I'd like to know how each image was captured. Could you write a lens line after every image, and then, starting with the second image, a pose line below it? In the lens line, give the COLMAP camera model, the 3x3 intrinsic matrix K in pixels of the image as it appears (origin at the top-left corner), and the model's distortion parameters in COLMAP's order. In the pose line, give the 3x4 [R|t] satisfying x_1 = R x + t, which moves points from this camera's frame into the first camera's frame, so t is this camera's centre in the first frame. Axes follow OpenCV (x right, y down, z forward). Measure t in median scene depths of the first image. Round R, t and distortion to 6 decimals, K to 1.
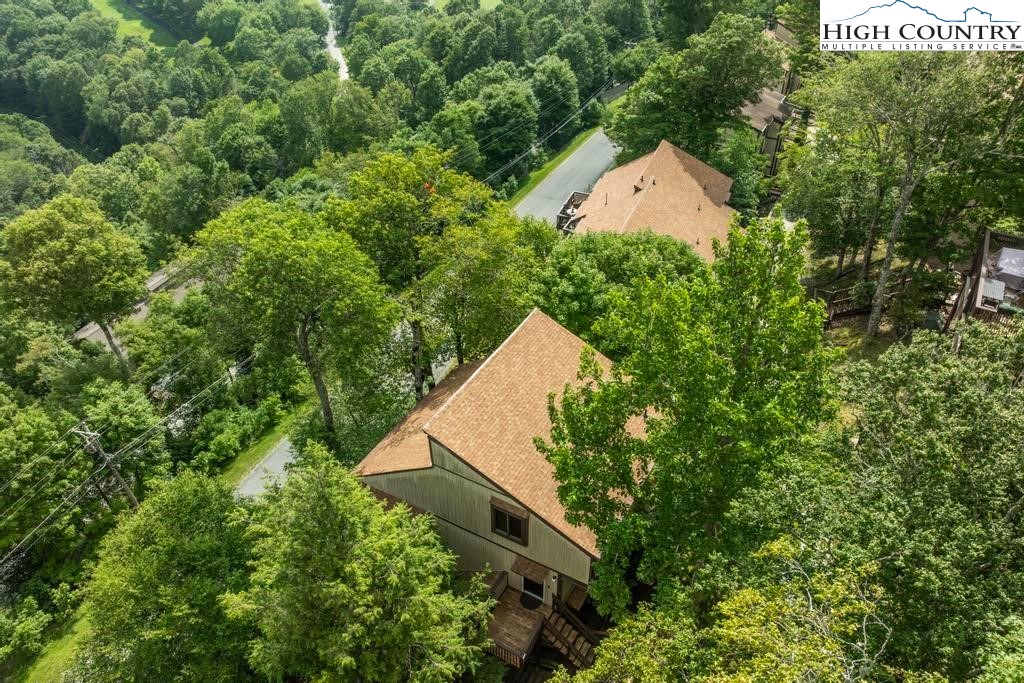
lens RADIAL K [[705.3, 0, 520.7], [0, 705.3, 383.6], [0, 0, 1]] dist [-0.043630, 0.012751]
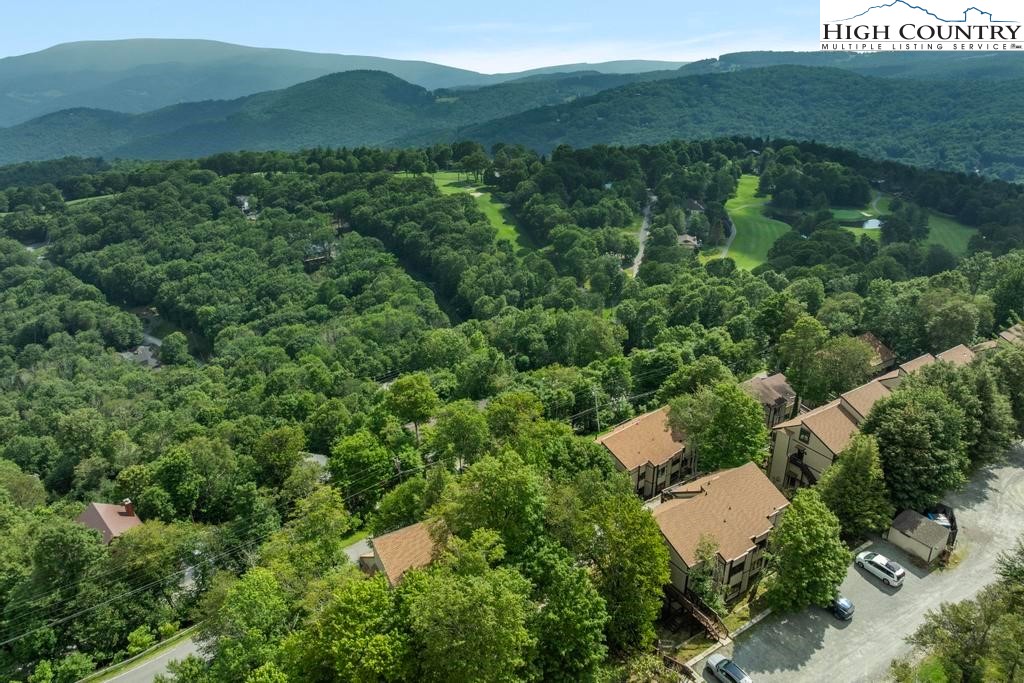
lens RADIAL K [[705.3, 0, 518.0], [0, 705.3, 344.7], [0, 0, 1]] dist [-0.043630, 0.012751]
pose [[0.883145, 0.191269, -0.428335, 0.286164], [-0.305929, 0.927040, -0.216806, 0.032966], [0.355615, 0.322511, 0.877225, -0.449229]]
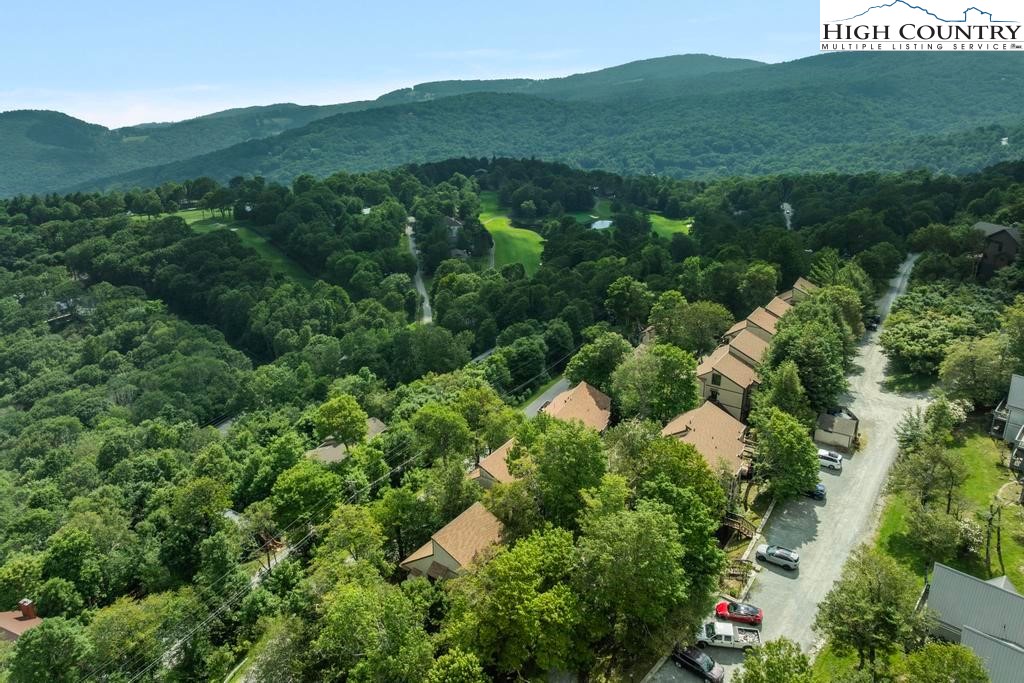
lens RADIAL K [[705.3, 0, 512.2], [0, 705.3, 309.5], [0, 0, 1]] dist [-0.043630, 0.012751]
pose [[0.996160, 0.028647, -0.082737, 0.065442], [-0.056963, 0.929675, -0.363950, 0.130470], [0.066492, 0.367266, 0.927736, -0.555587]]
